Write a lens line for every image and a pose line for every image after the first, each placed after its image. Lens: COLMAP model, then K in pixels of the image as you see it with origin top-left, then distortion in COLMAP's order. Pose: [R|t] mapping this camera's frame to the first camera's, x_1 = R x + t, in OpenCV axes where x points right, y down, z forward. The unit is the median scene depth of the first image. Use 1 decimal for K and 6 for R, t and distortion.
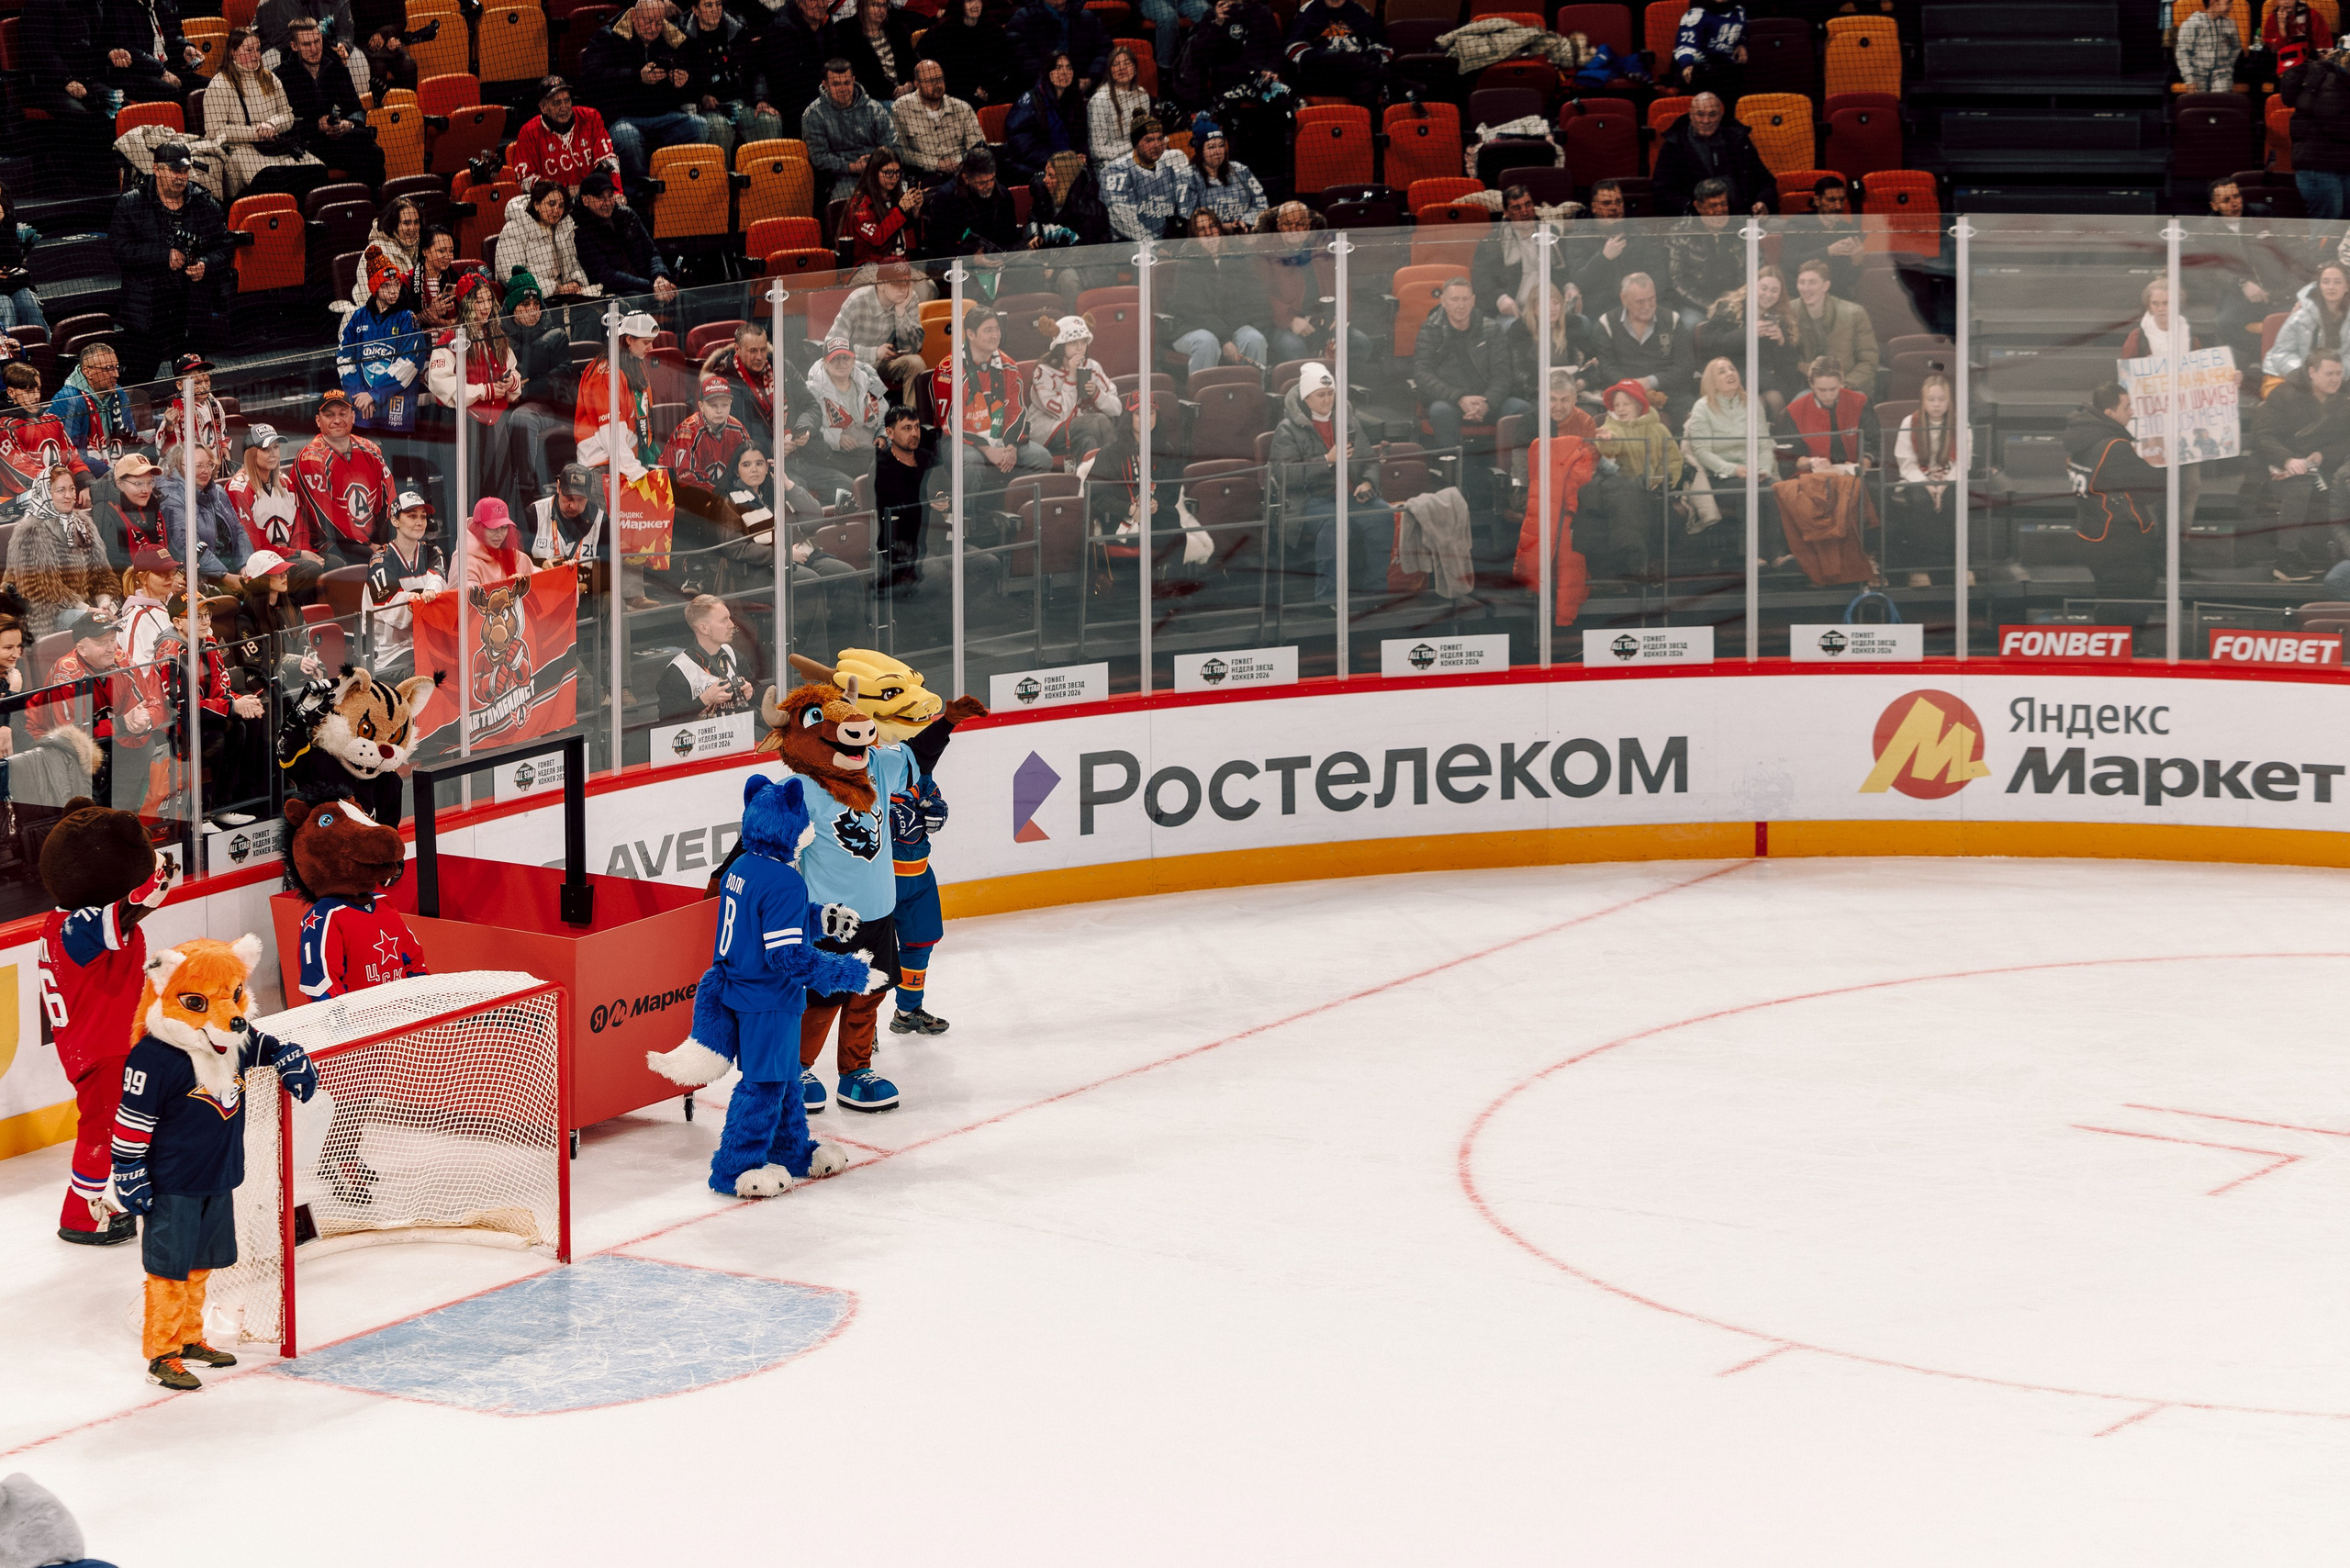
lens RADIAL K [[8188.9, 0, 1176.2], [0, 8188.9, 779.7], [0, 0, 1]] dist [0.113793, 0.000000]
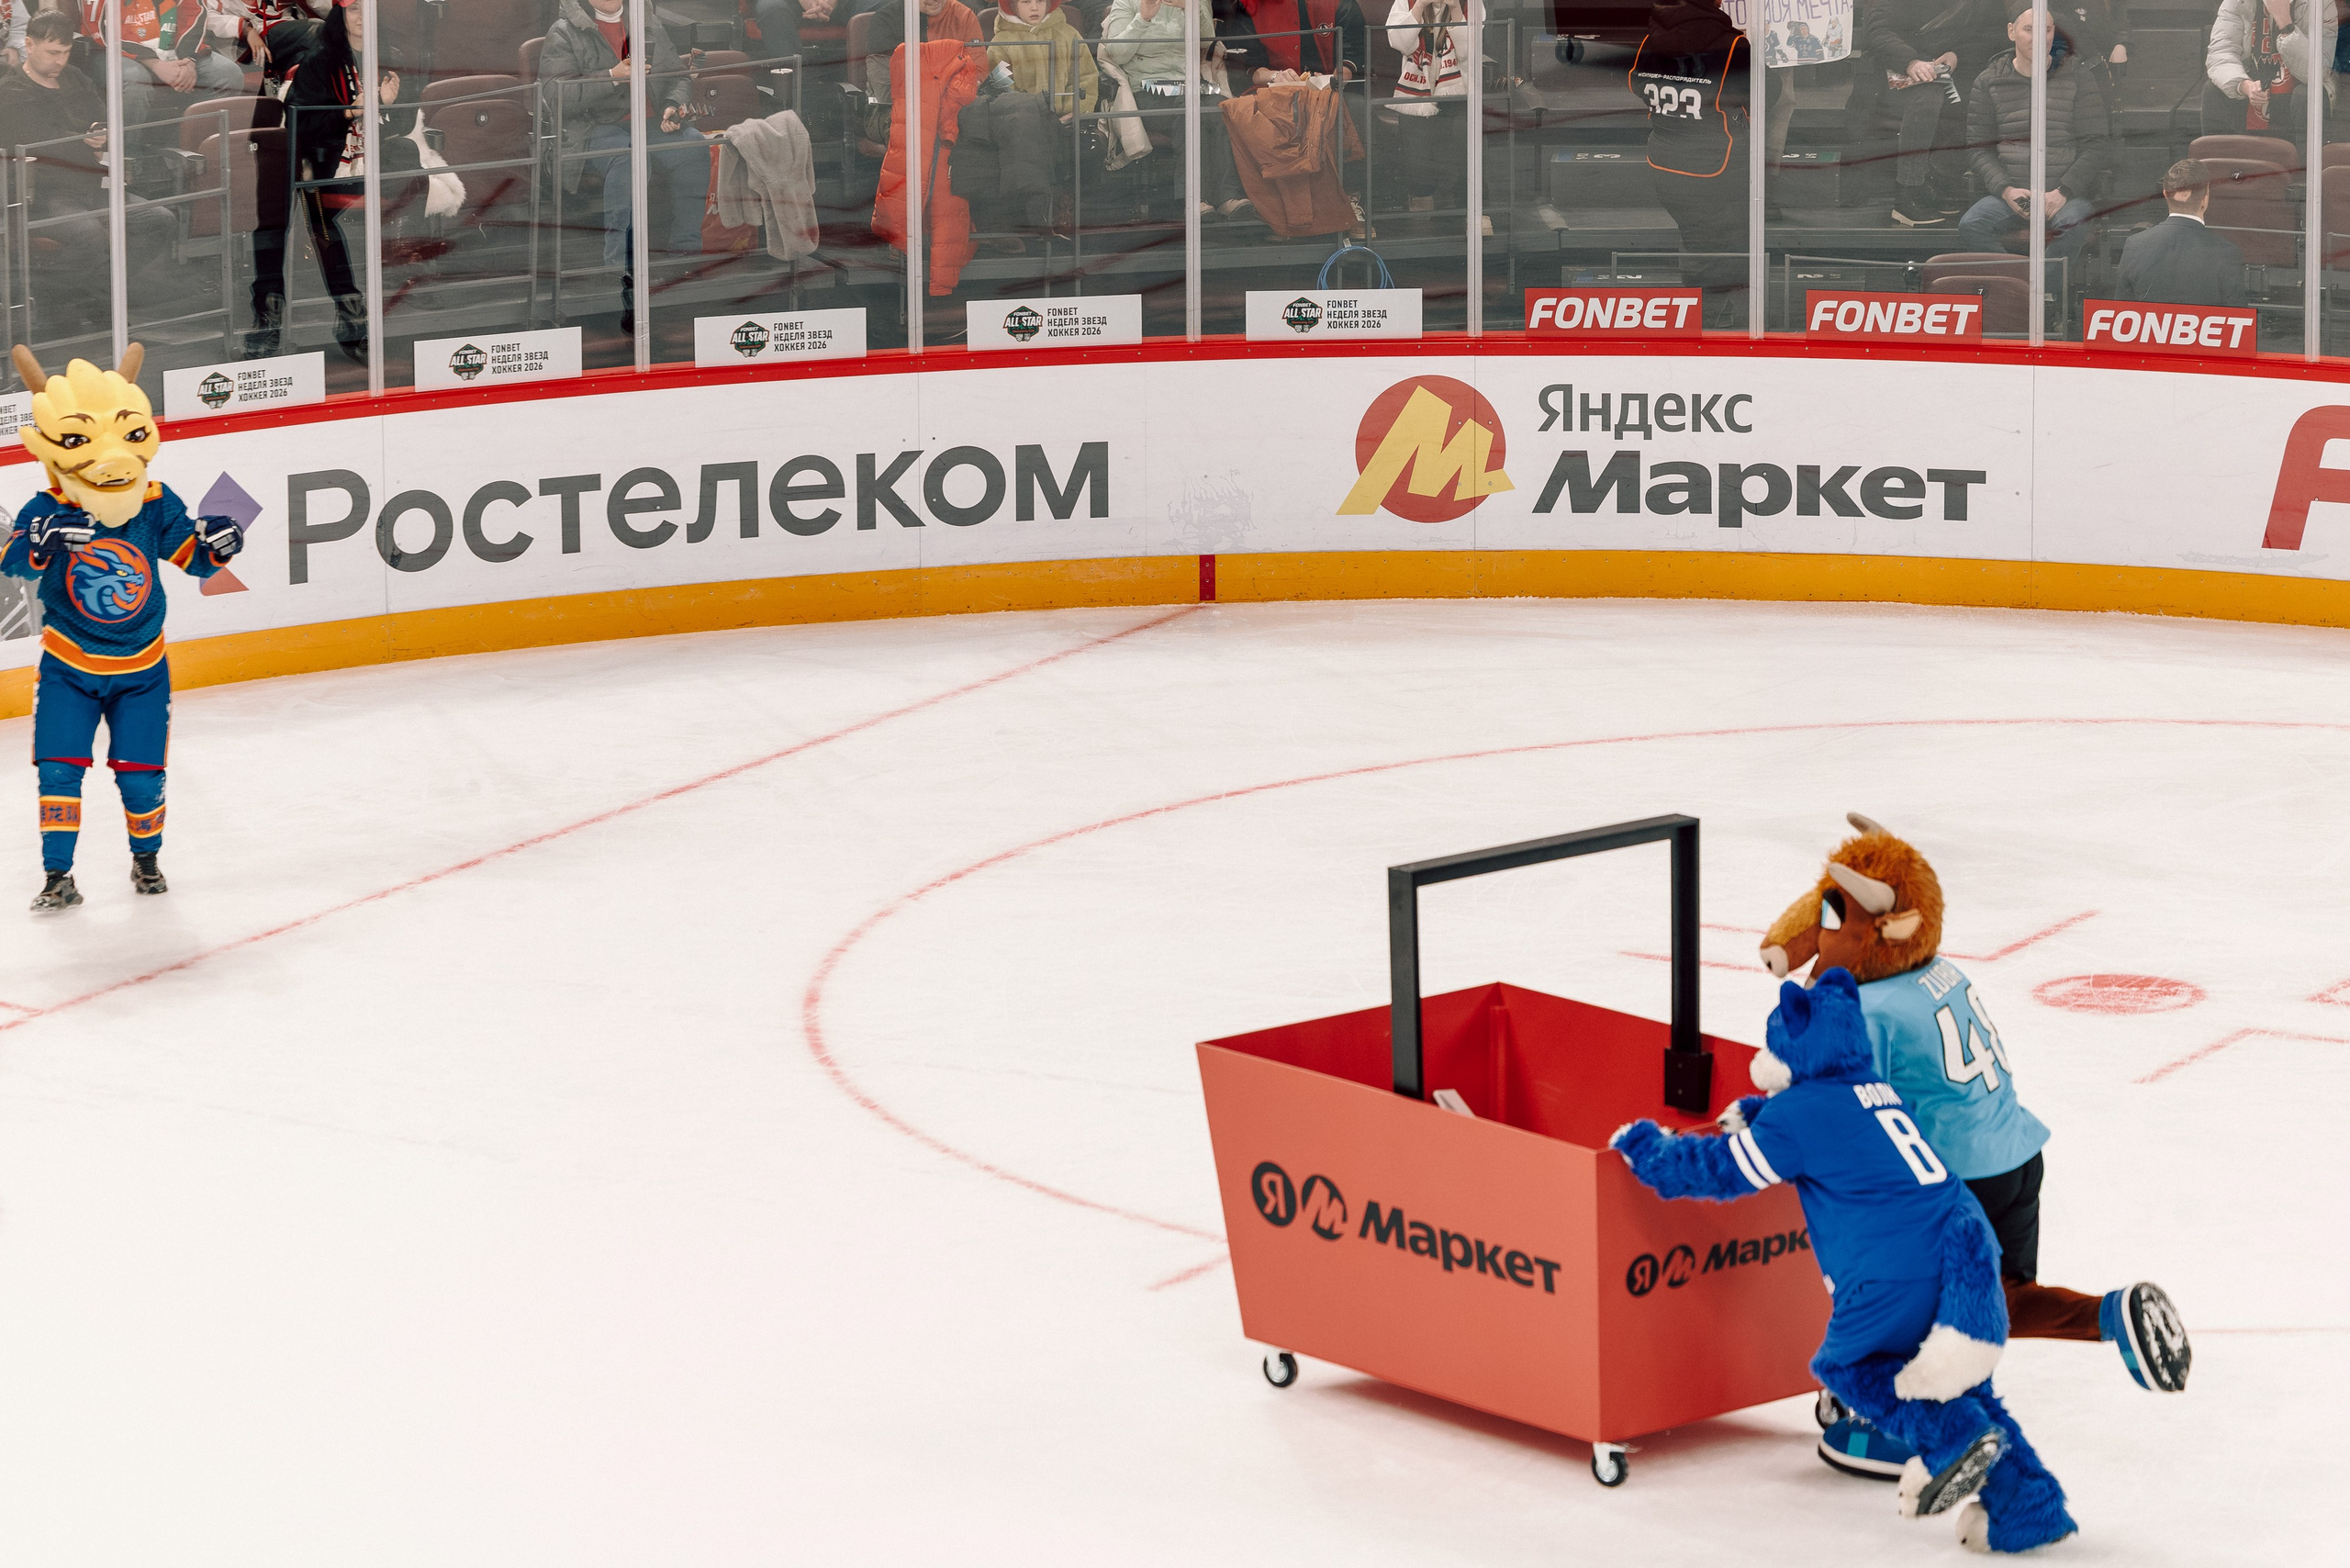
lens RADIAL K [[8857.6, 0, 1172.6], [0, 8857.6, 792.3], [0, 0, 1]] dist [0.065316, 0.000000]
pose [[0.994916, -0.015978, 0.099435, -0.012522], [0.012388, 0.999253, 0.036617, -0.002882], [-0.099946, -0.035199, 0.994370, 0.194696]]
